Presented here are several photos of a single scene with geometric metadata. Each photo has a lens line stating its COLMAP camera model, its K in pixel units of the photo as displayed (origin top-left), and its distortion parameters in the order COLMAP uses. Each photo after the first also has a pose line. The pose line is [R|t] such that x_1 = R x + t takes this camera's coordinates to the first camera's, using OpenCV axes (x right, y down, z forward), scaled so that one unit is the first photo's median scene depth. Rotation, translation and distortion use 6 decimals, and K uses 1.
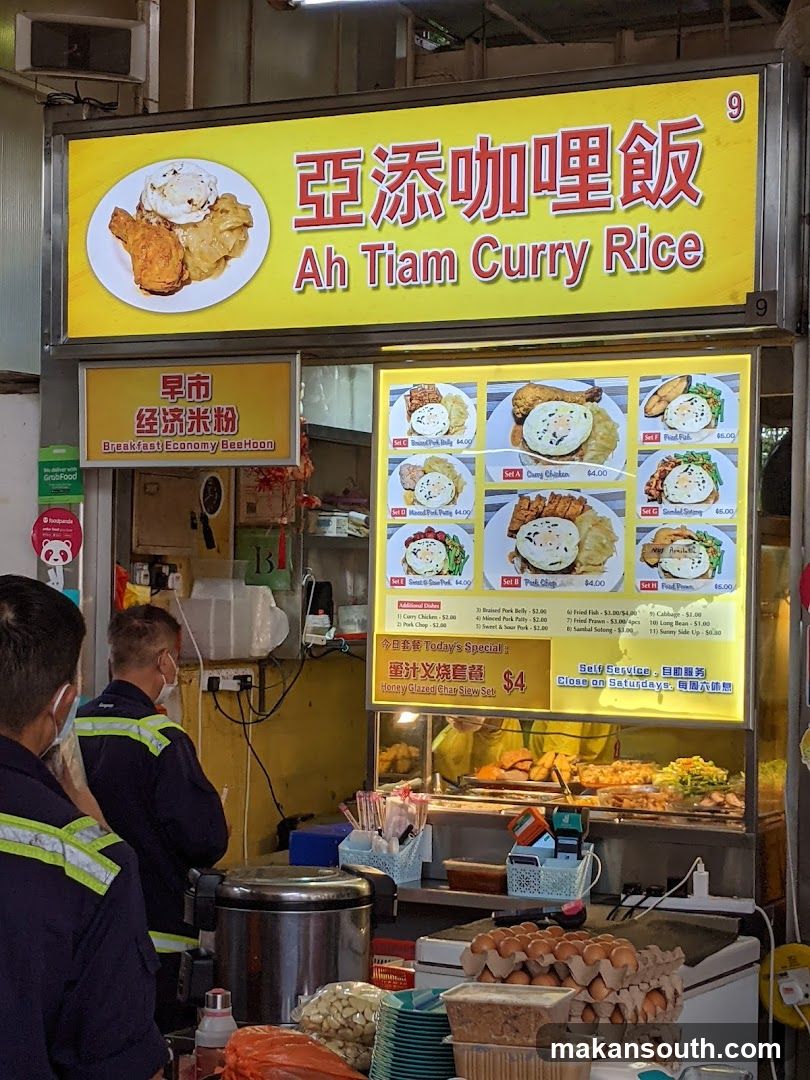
lens RADIAL K [[2176.4, 0, 403.0], [0, 2176.4, 541.6], [0, 0, 1]] dist [0.193896, 0.000000]
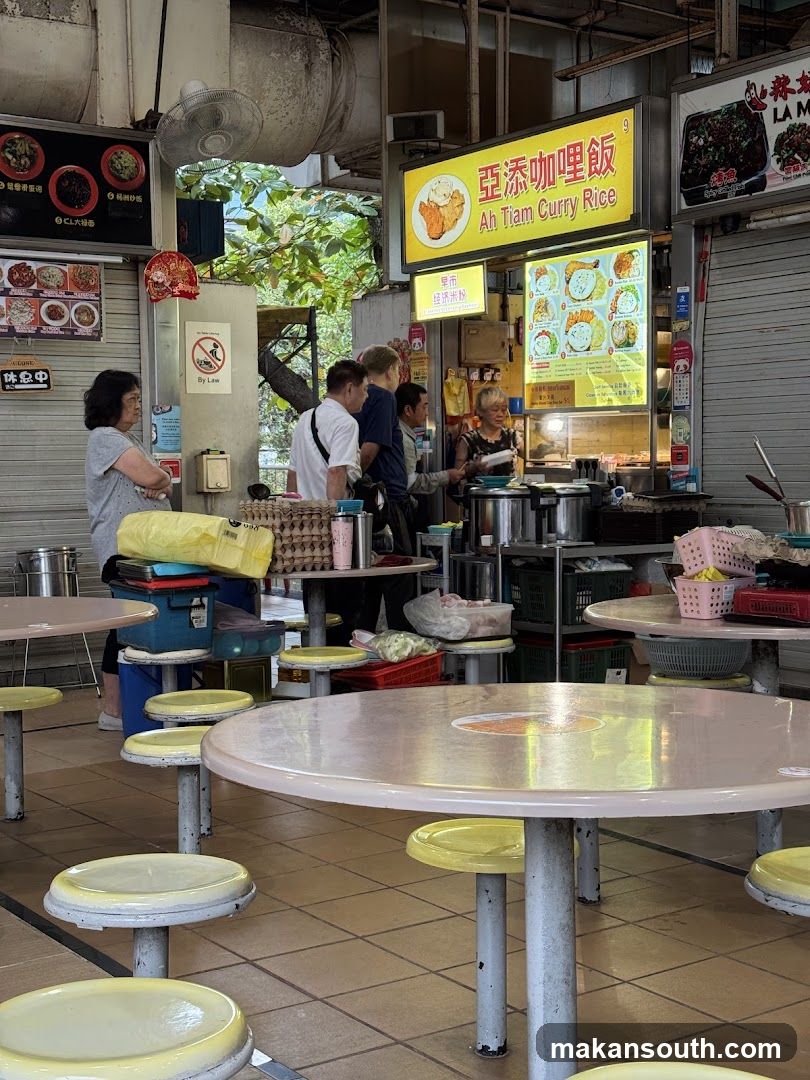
lens RADIAL K [[1548.1, 0, 405.1], [0, 1548.1, 533.5], [0, 0, 1]] dist [0.063213, 0.000000]
pose [[0.876020, -0.004583, -0.482254, 0.637308], [0.043388, 0.996649, 0.069344, 0.073680], [0.480320, -0.081671, 0.873283, -0.404467]]
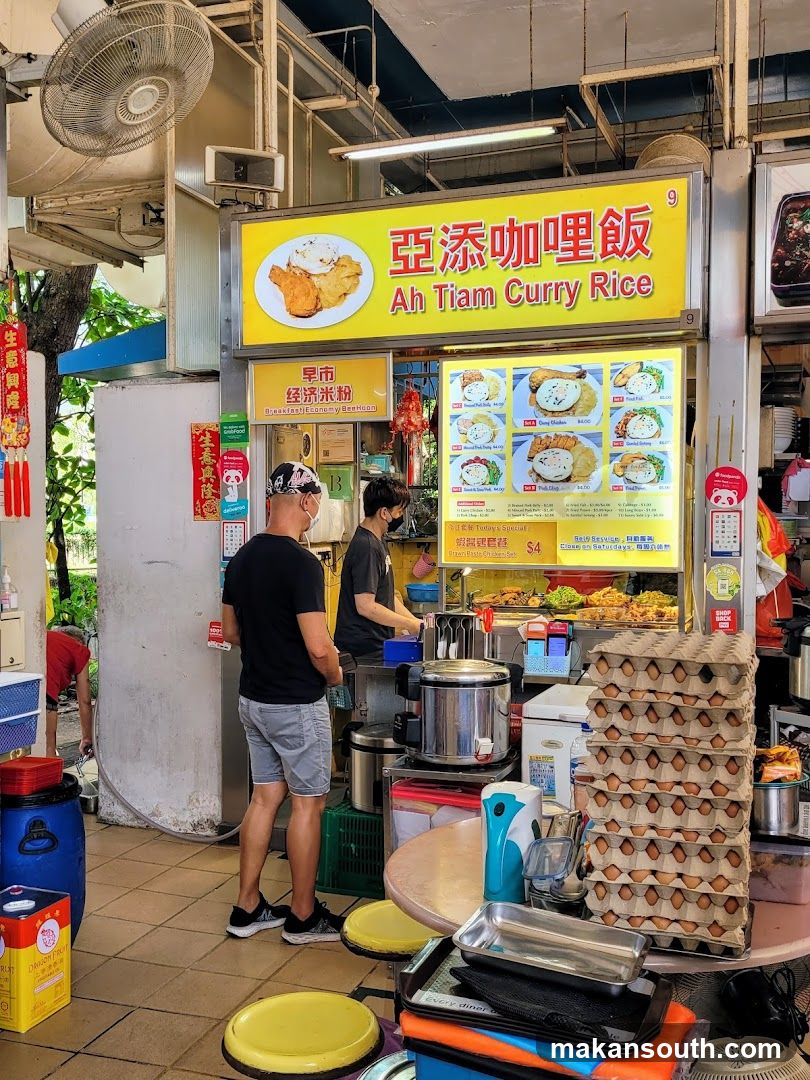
lens RADIAL K [[1112.6, 0, 408.1], [0, 1112.6, 541.0], [0, 0, 1]] dist [0.046987, 0.000000]
pose [[0.993092, -0.018955, 0.115800, -0.140115], [0.013823, 0.998893, 0.044963, 0.019149], [-0.116524, -0.043052, 0.992254, 0.161059]]
